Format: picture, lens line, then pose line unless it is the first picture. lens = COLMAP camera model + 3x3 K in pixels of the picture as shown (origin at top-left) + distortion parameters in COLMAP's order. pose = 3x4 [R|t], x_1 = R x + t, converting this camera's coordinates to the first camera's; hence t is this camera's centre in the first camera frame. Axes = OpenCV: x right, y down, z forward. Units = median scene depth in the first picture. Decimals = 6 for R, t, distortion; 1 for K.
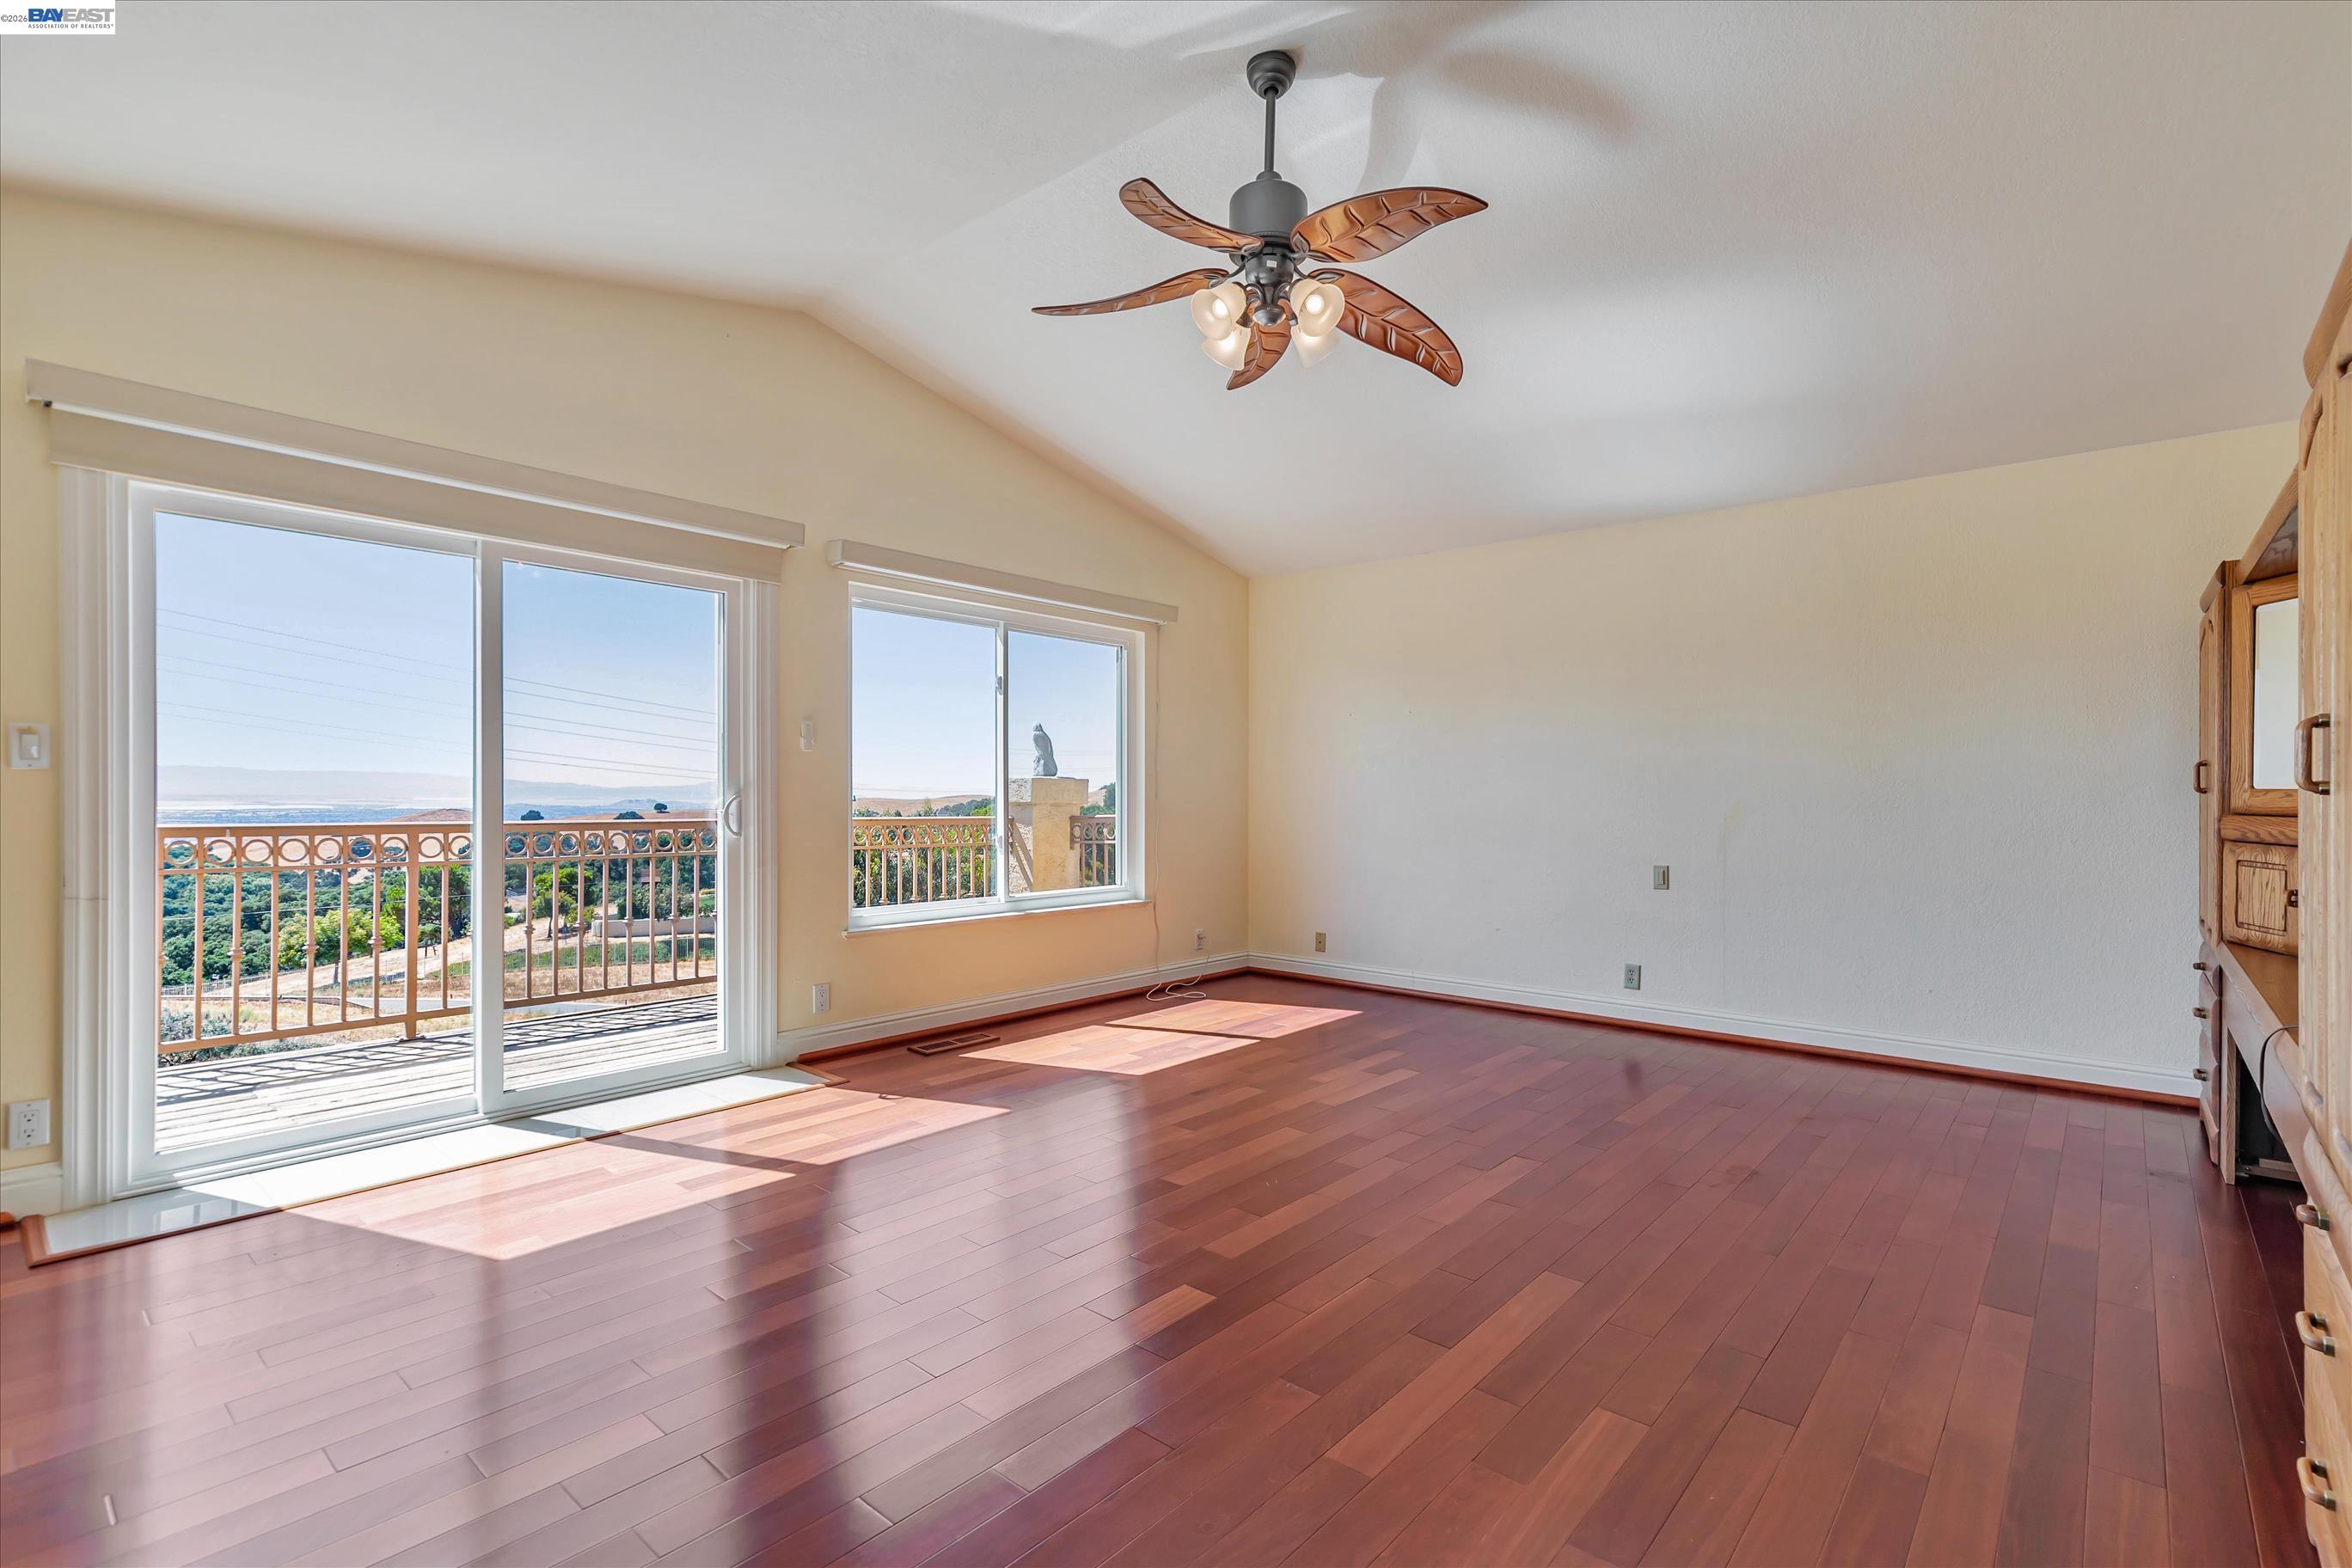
lens RADIAL K [[1019.3, 0, 1189.0], [0, 1019.3, 804.6], [0, 0, 1]] dist [-0.001270, -0.001743]
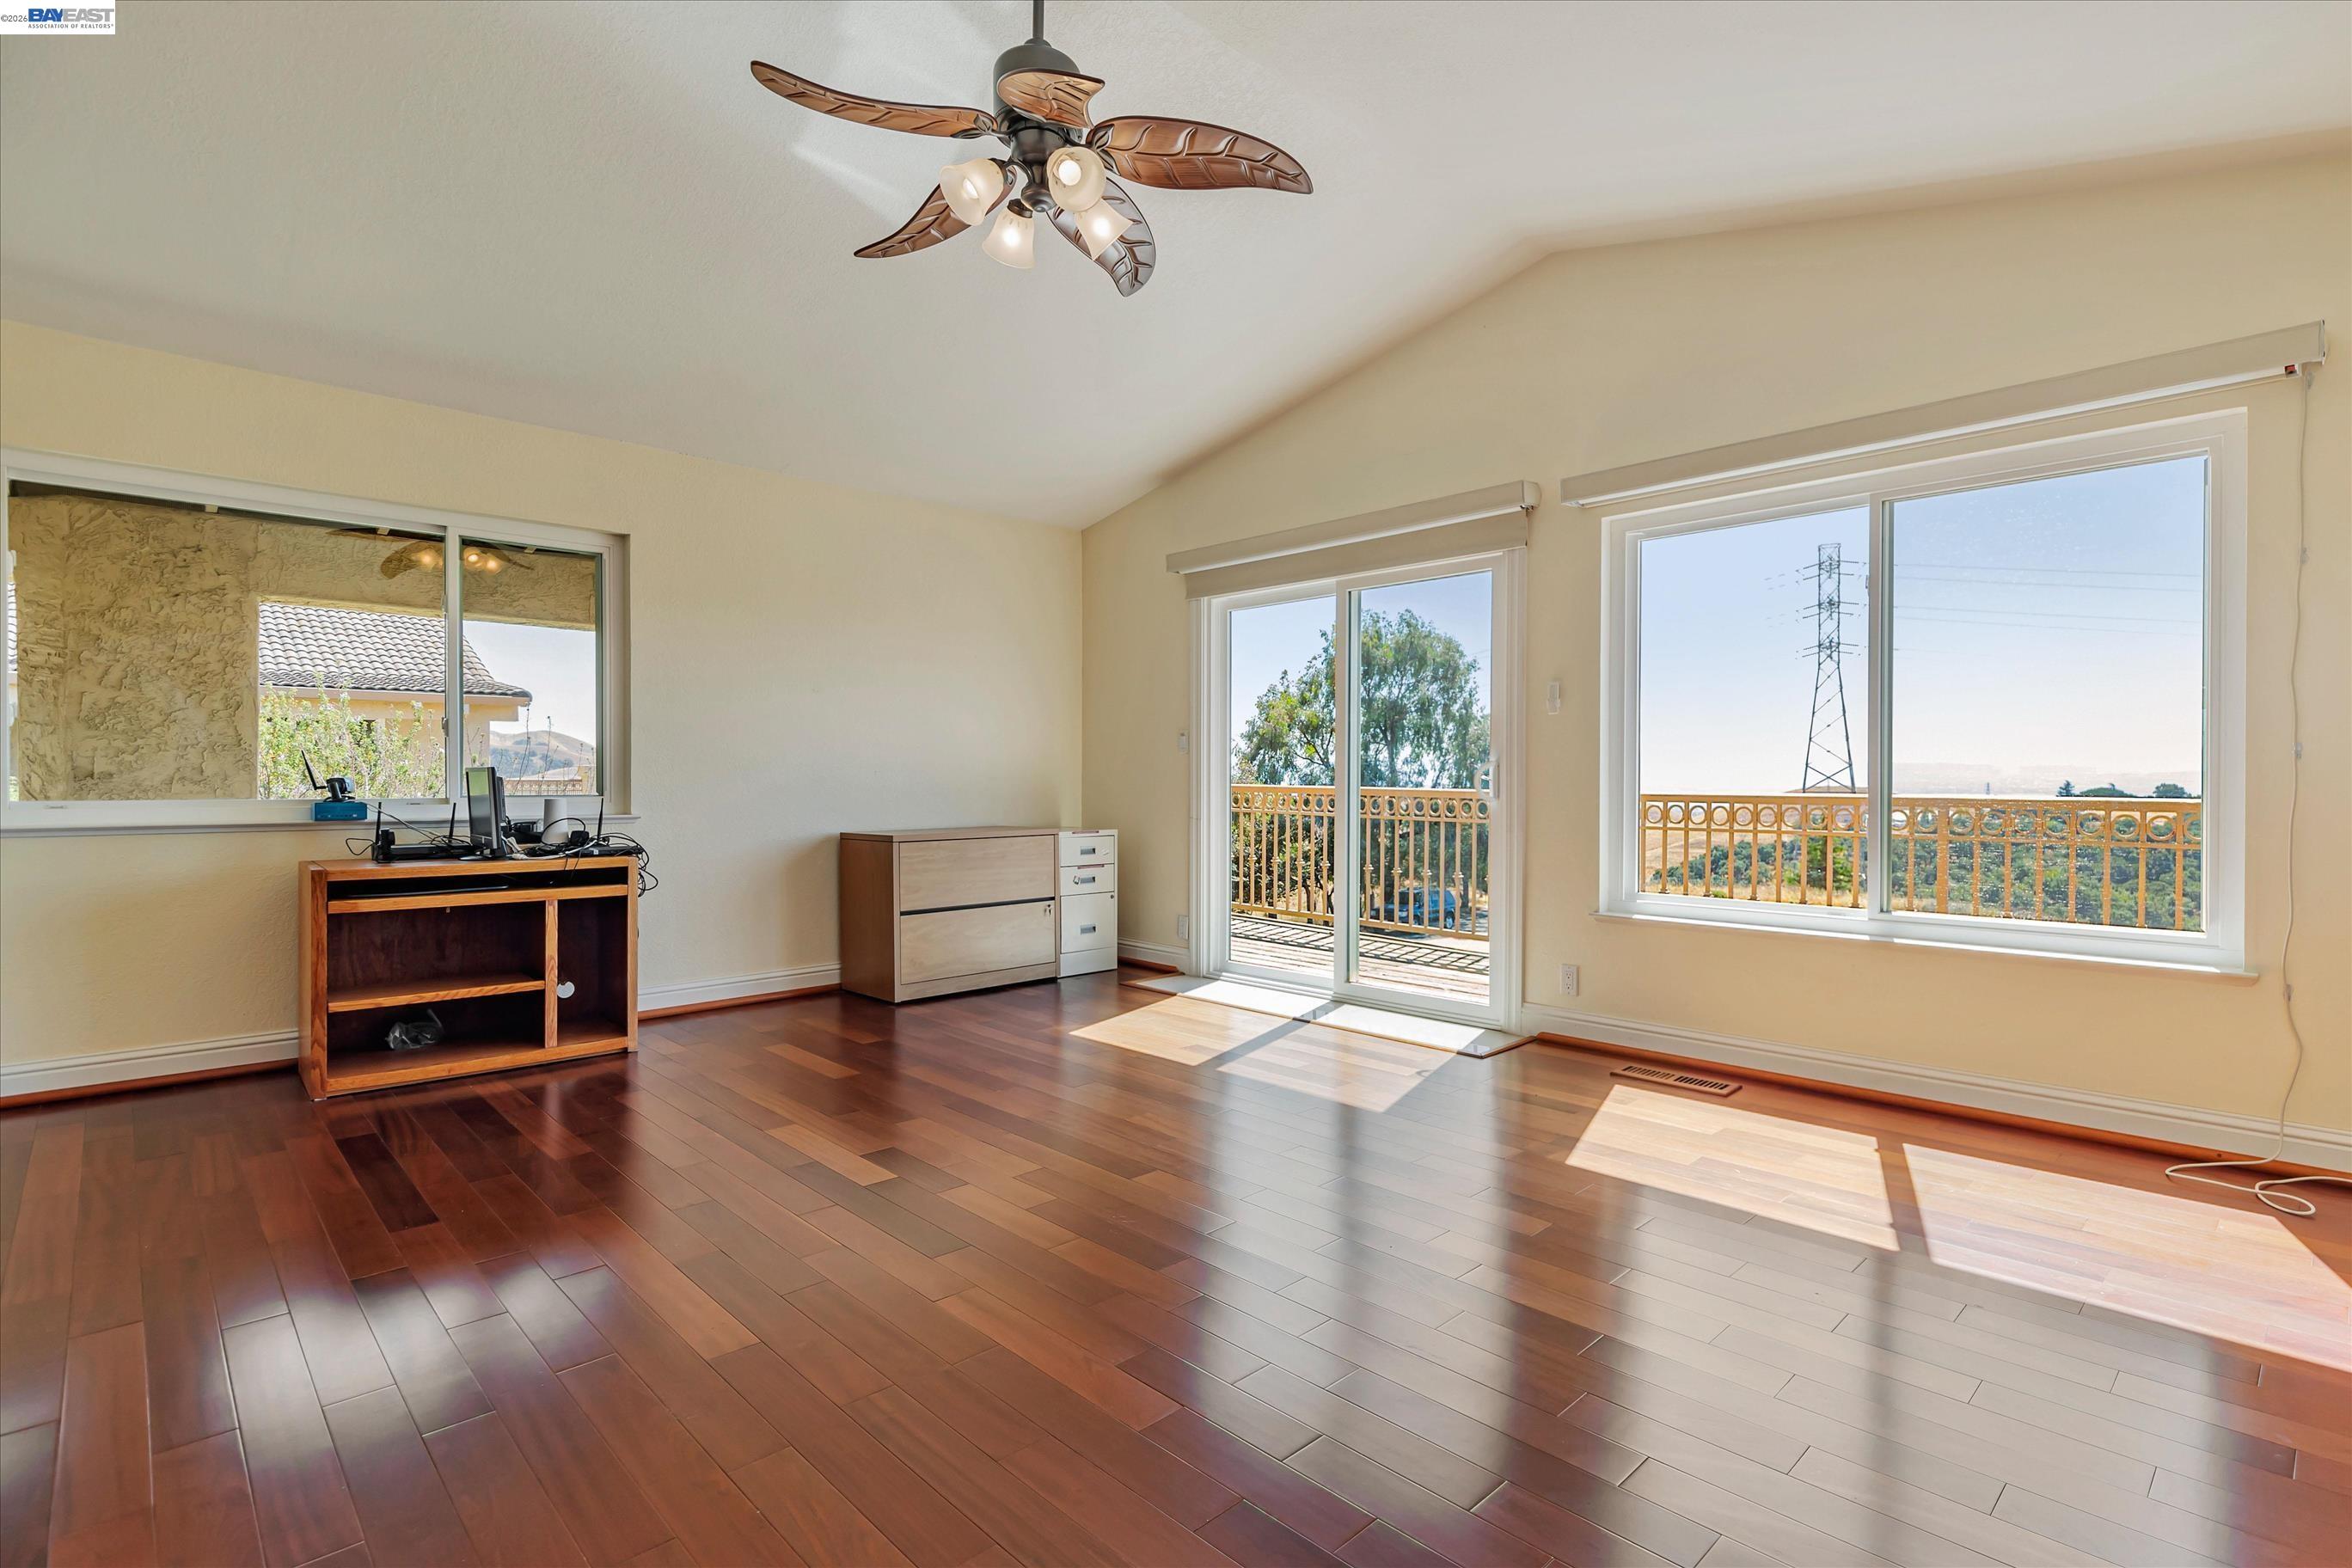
lens RADIAL K [[1148.5, 0, 1248.1], [0, 1148.5, 794.6], [0, 0, 1]] dist [0.002026, 0.000177]
pose [[-0.061381, 0.014337, -0.998011, 0.585781], [-0.003589, 0.999887, 0.014585, 0.005804], [0.998108, 0.004477, -0.061323, 0.645143]]
